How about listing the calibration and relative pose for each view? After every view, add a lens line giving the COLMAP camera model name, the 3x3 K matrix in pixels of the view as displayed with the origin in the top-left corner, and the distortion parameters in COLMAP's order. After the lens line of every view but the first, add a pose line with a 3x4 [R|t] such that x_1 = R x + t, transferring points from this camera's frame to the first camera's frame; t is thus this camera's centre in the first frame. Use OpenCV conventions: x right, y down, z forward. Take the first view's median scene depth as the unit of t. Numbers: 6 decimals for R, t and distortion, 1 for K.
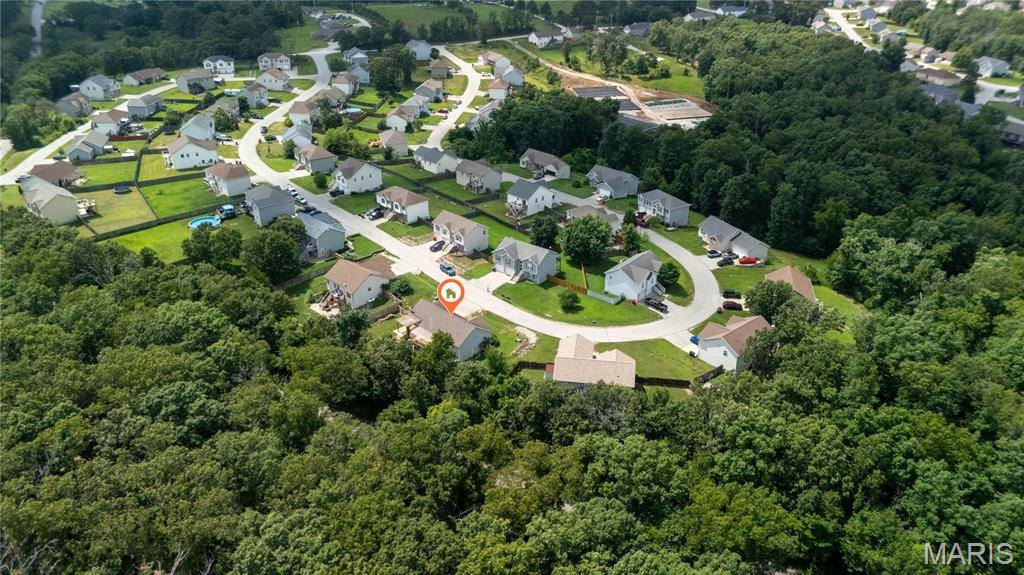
lens RADIAL K [[757.5, 0, 514.3], [0, 757.5, 288.2], [0, 0, 1]] dist [0.068488, -0.065740]
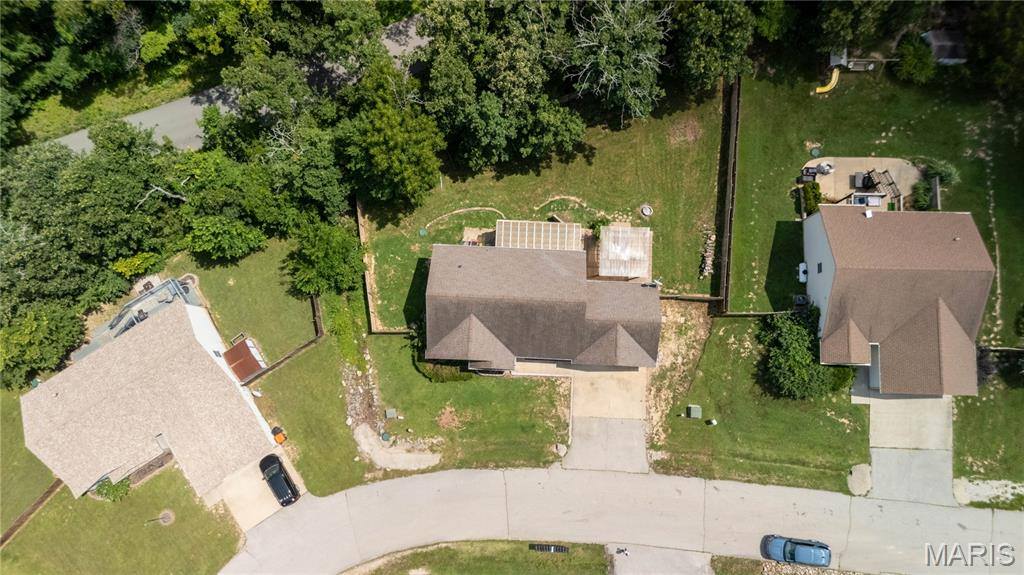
lens RADIAL K [[757.5, 0, 510.3], [0, 757.5, 294.1], [0, 0, 1]] dist [0.068488, -0.065740]
pose [[-0.745525, 0.662860, -0.069347, -0.050050], [-0.284349, -0.222242, 0.932606, -0.281905], [0.602776, 0.715000, 0.354170, 0.775873]]
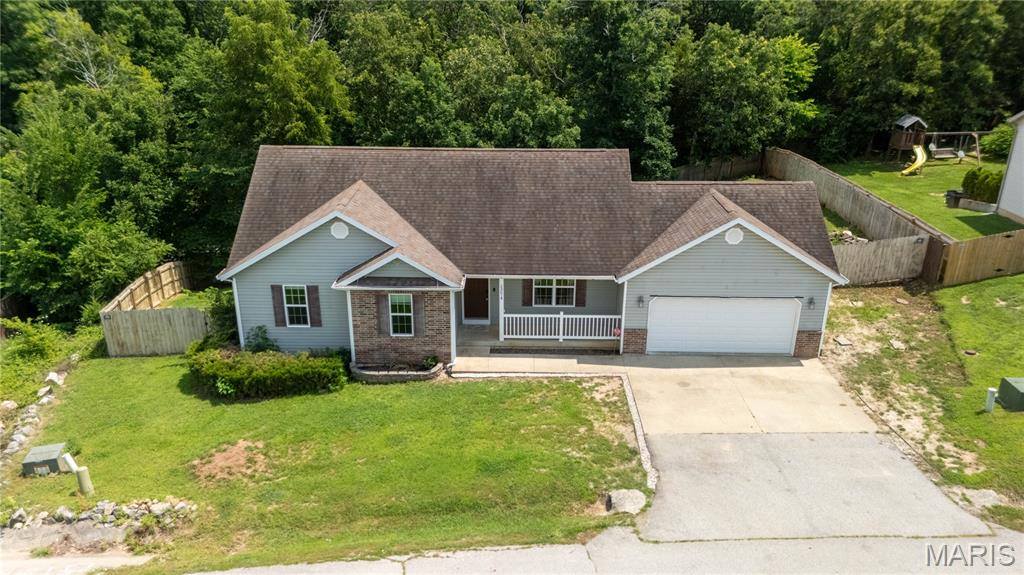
lens RADIAL K [[757.5, 0, 512.2], [0, 757.5, 287.3], [0, 0, 1]] dist [0.068488, -0.065740]
pose [[-0.719745, 0.253319, -0.646372, 0.022528], [-0.313948, 0.711646, 0.628487, -0.046132], [0.619196, 0.655278, -0.432675, 0.985558]]
